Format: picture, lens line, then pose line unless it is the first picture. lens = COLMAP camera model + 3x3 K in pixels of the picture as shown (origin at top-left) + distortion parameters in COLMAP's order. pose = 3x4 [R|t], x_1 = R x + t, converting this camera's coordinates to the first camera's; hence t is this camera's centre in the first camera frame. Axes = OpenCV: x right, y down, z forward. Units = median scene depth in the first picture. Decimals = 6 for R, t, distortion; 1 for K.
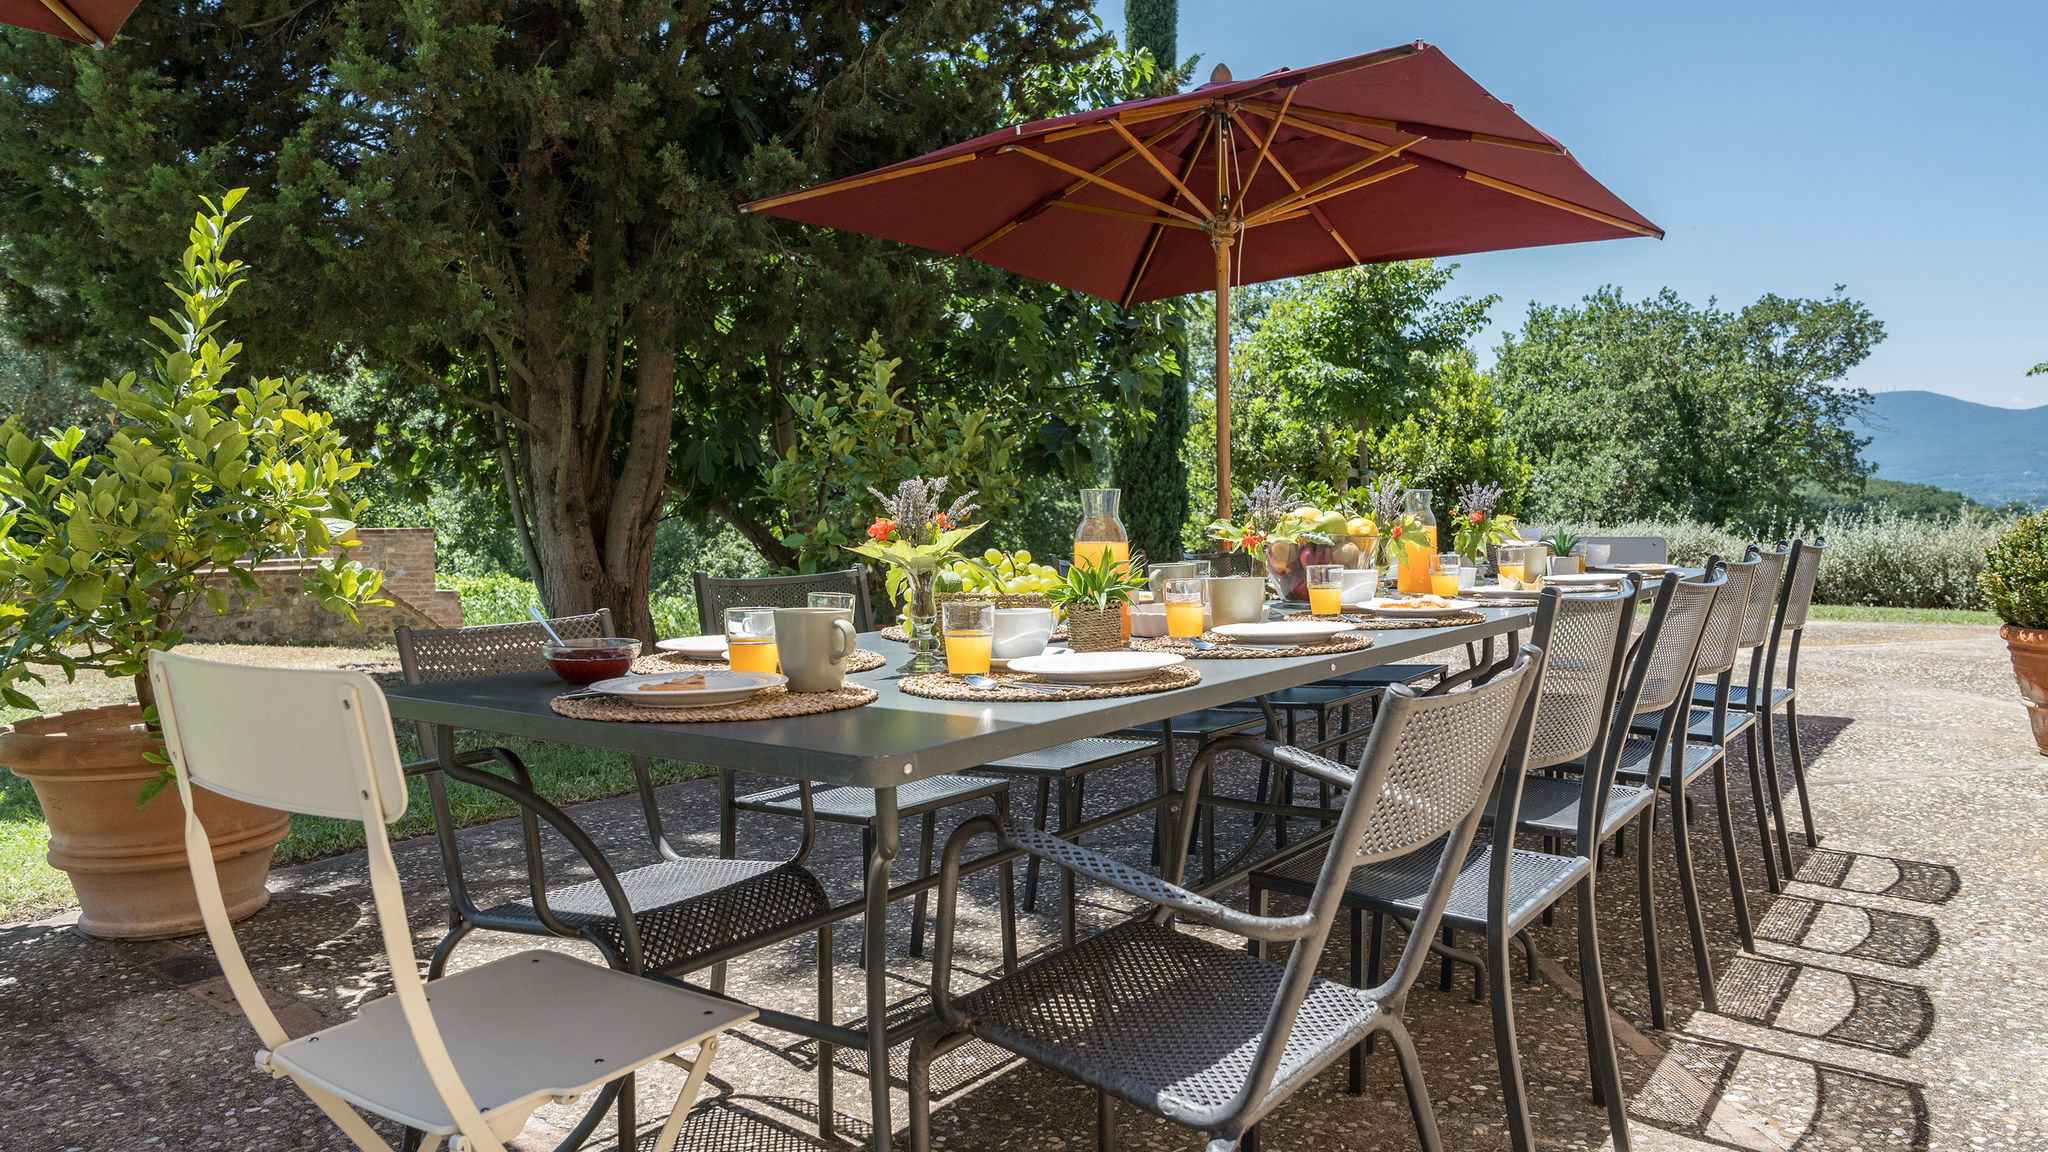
lens RADIAL K [[1351.4, 0, 1026.6], [0, 1351.4, 574.3], [0, 0, 1]] dist [-0.006160, 0.000720]
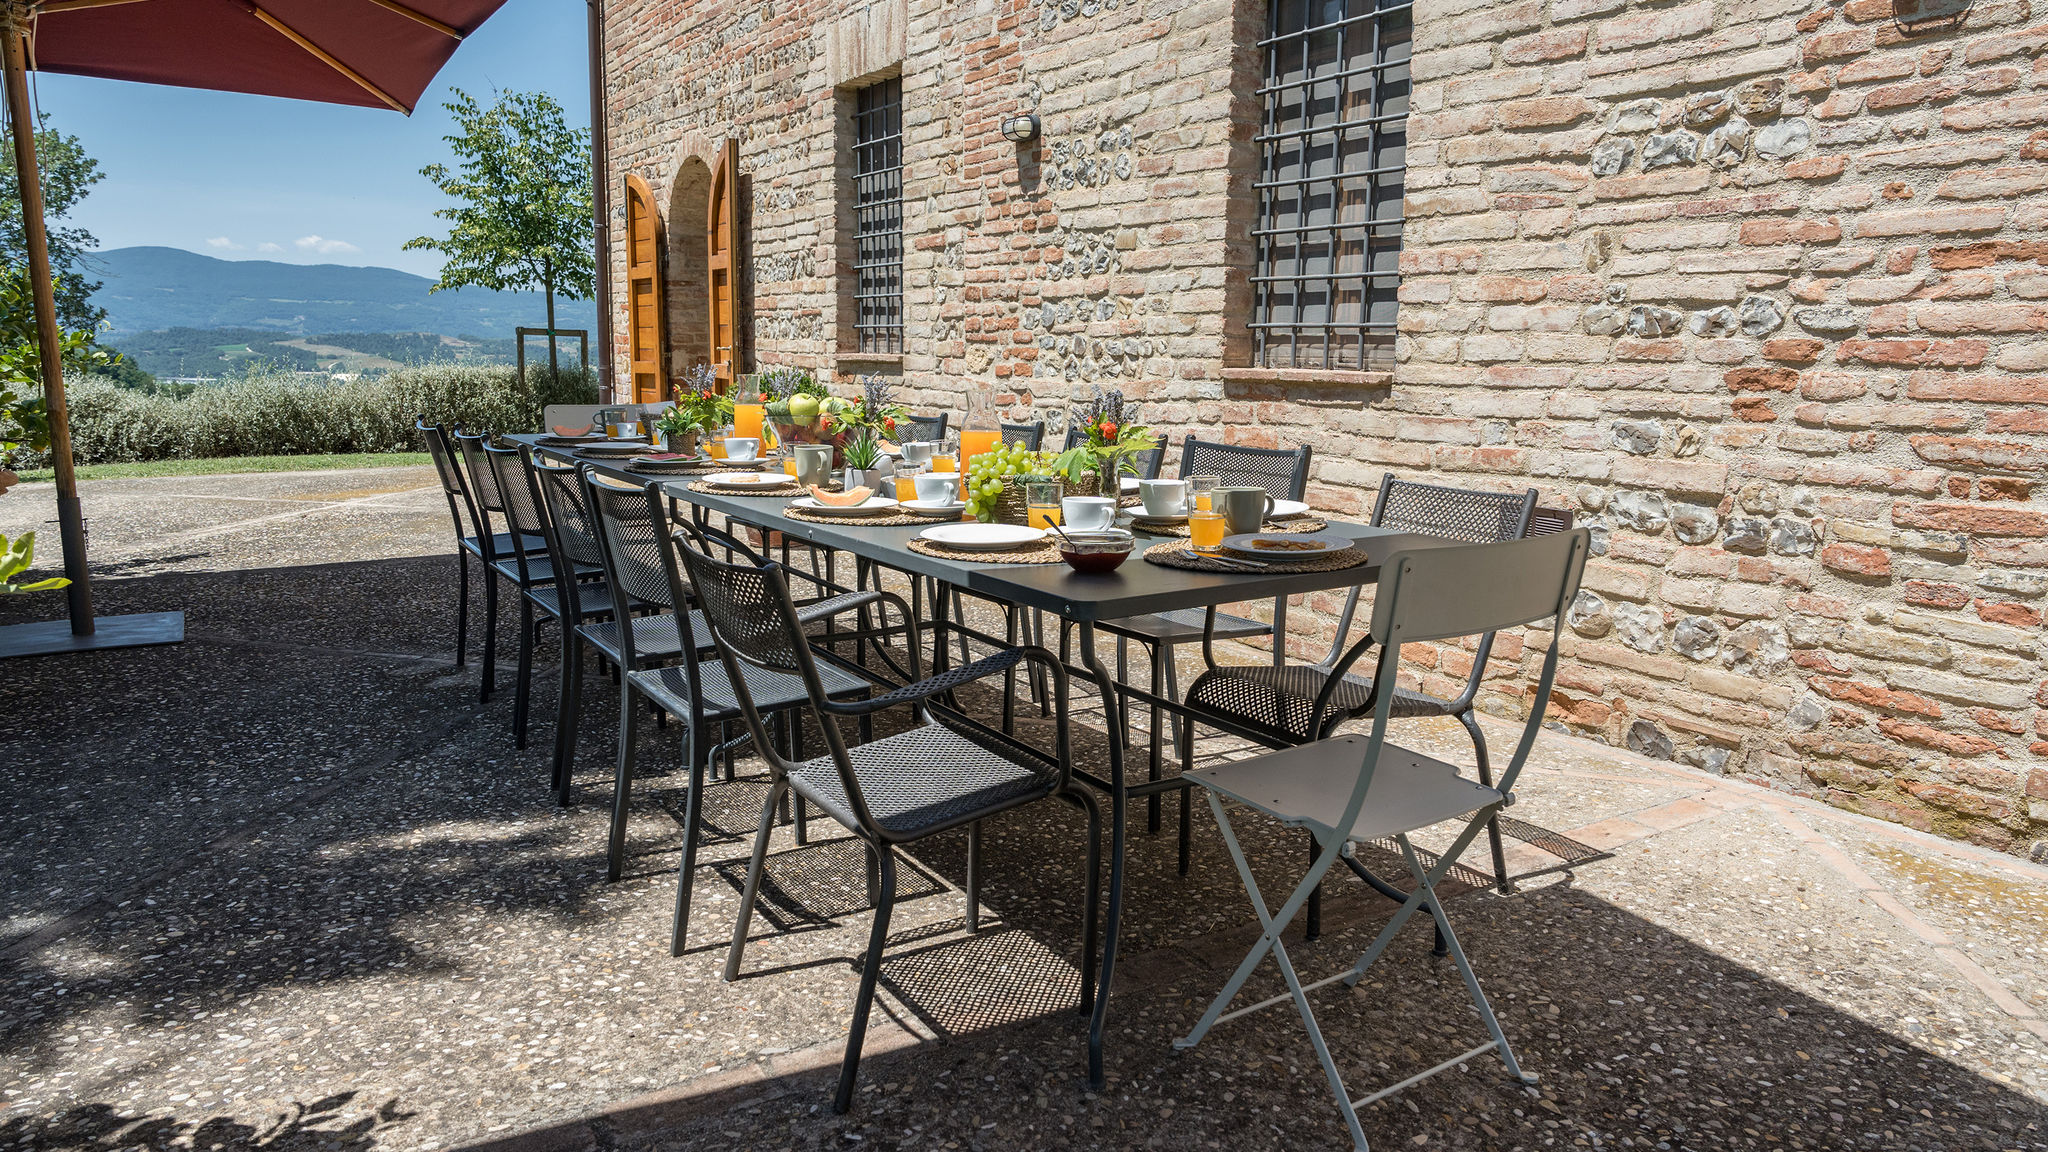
lens RADIAL K [[1351.4, 0, 1028.7], [0, 1351.4, 580.4], [0, 0, 1]] dist [-0.006160, 0.000720]
pose [[0.339483, -0.142035, 0.929827, -0.183428], [0.031080, 0.989687, 0.139832, -0.009058], [-0.940099, -0.018571, 0.340396, 0.084124]]
